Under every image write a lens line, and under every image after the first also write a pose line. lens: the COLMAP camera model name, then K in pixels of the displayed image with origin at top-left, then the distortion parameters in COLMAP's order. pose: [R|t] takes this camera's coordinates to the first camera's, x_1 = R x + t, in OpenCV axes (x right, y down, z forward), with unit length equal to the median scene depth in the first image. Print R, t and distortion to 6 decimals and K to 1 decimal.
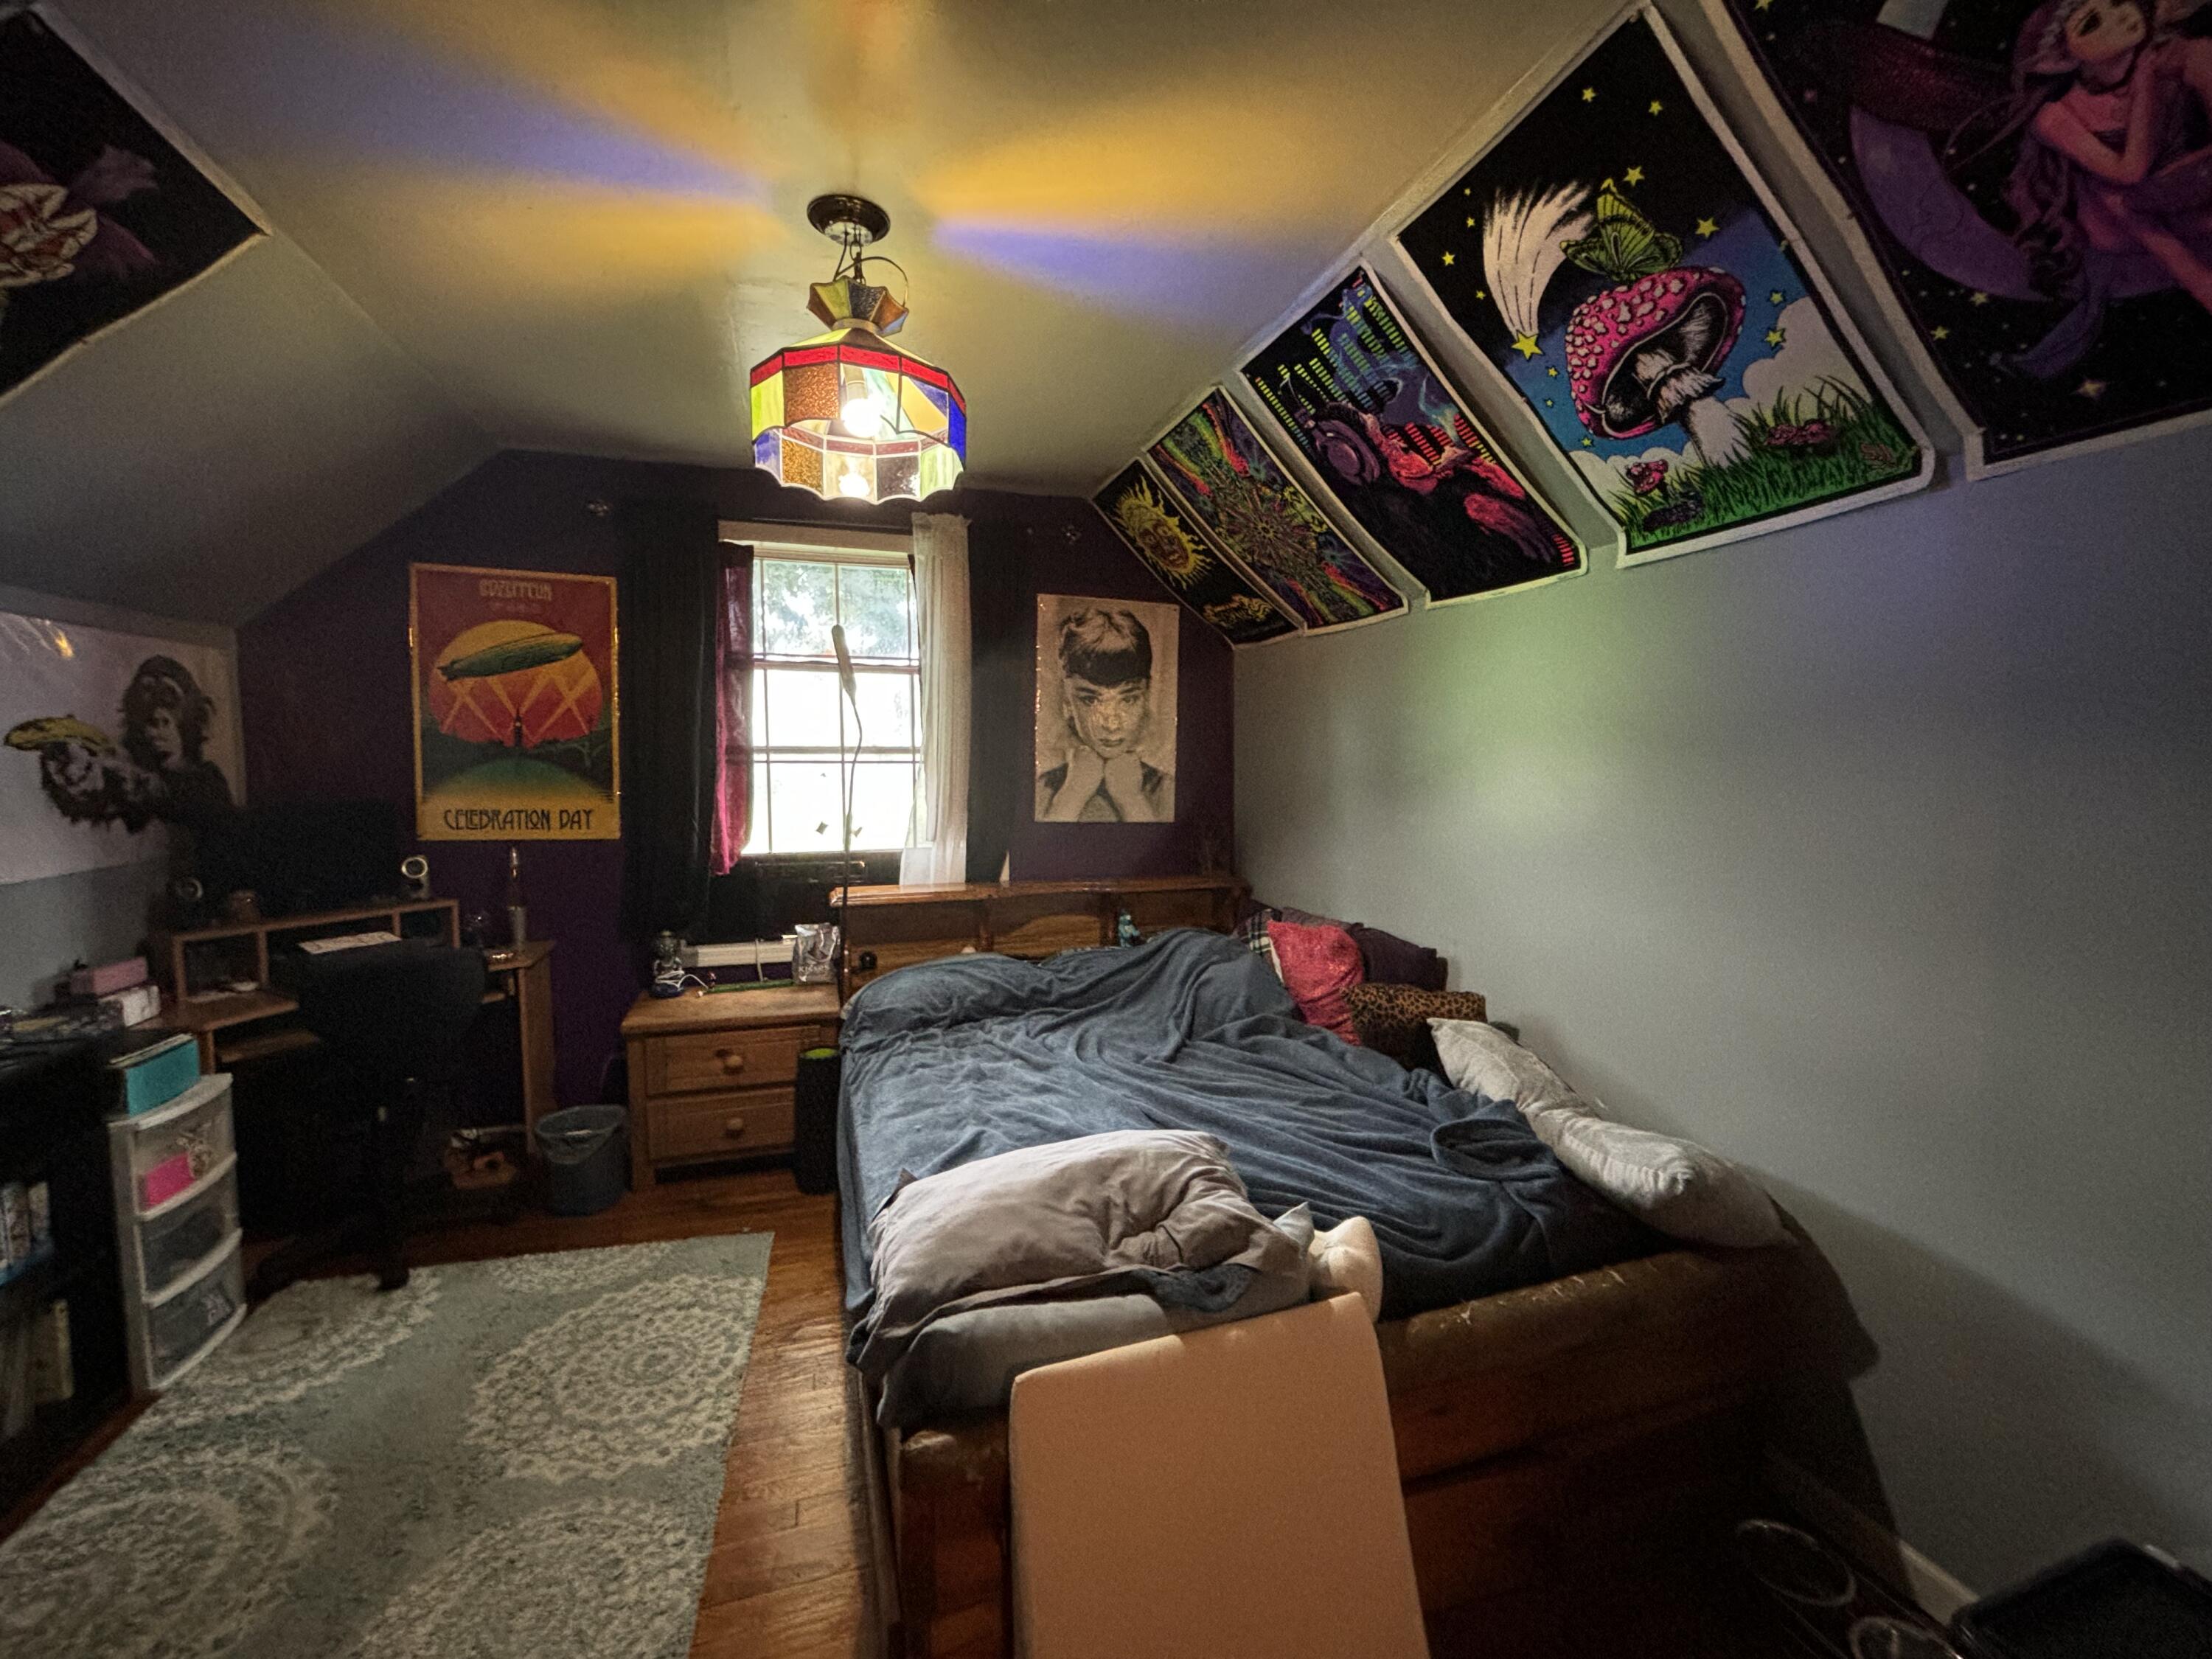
lens RADIAL K [[901.7, 0, 1107.9], [0, 901.7, 827.1], [0, 0, 1]] dist [0.007753, -0.001335]
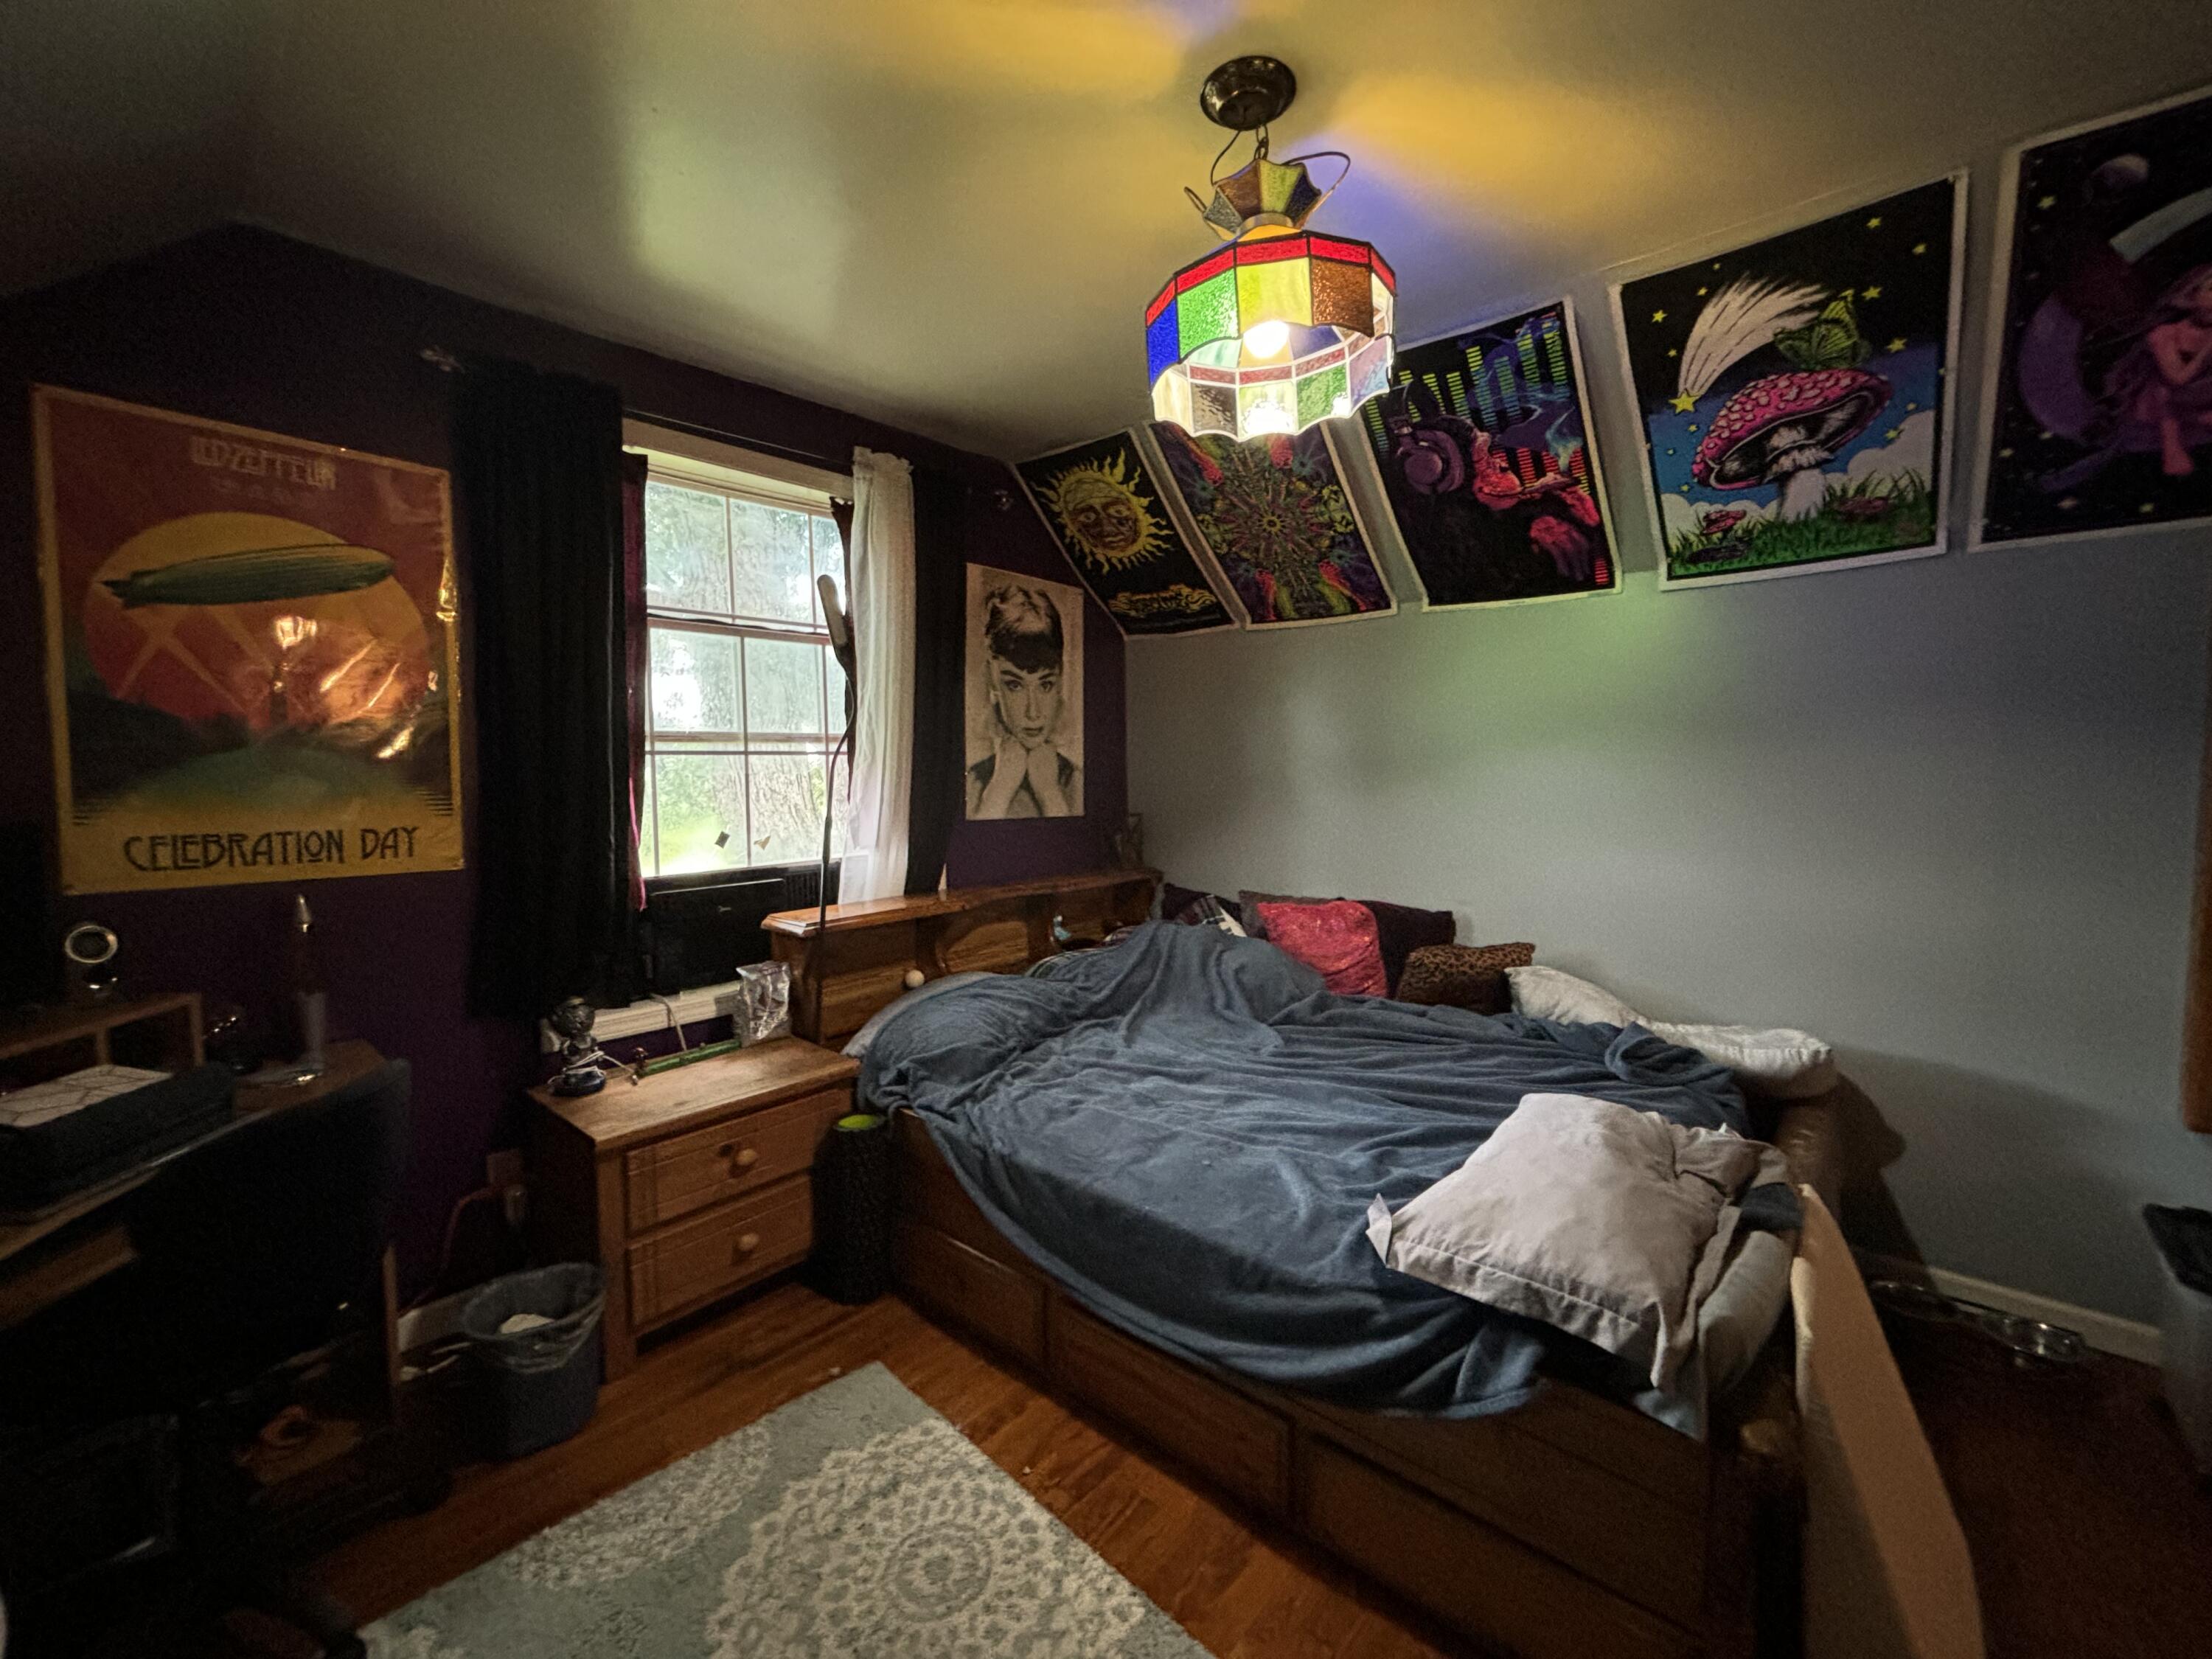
lens RADIAL K [[901.7, 0, 1108.4], [0, 901.7, 826.5], [0, 0, 1]] dist [0.007753, -0.001335]
pose [[0.856849, -0.045722, 0.513536, -0.526578], [0.046900, 0.998843, 0.010677, -0.003631], [-0.513429, 0.014937, 0.858002, 0.215444]]
